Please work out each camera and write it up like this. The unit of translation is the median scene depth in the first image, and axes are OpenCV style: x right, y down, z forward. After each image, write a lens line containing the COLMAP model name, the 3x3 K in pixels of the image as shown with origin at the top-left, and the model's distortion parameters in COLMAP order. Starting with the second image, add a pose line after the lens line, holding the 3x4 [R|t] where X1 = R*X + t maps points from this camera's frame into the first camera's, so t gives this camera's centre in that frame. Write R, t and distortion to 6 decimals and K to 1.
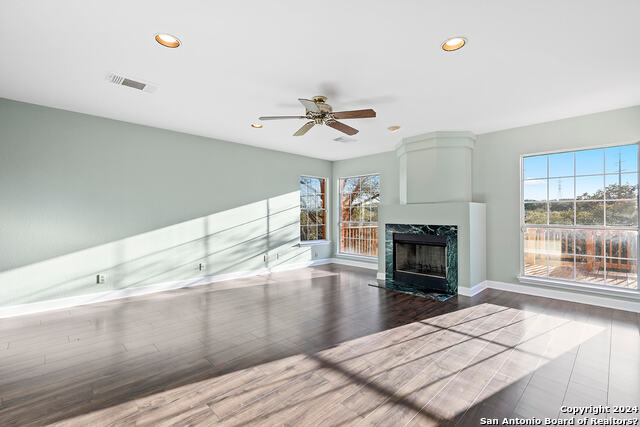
lens RADIAL K [[293.4, 0, 320.0], [0, 293.4, 213.5], [0, 0, 1]] dist [0.000695, 0.000174]
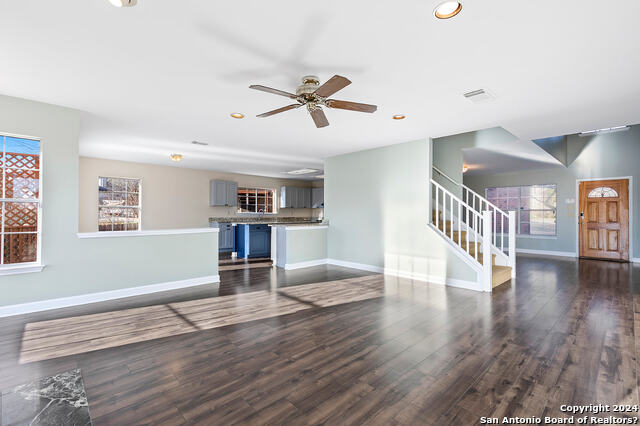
lens RADIAL K [[293.4, 0, 320.0], [0, 293.4, 213.0], [0, 0, 1]] dist [0.000695, 0.000174]
pose [[-0.999890, -0.004193, 0.014218, -0.054111], [-0.004249, 0.999983, -0.003882, 0.007117], [-0.014201, -0.003942, -0.999891, 2.270380]]
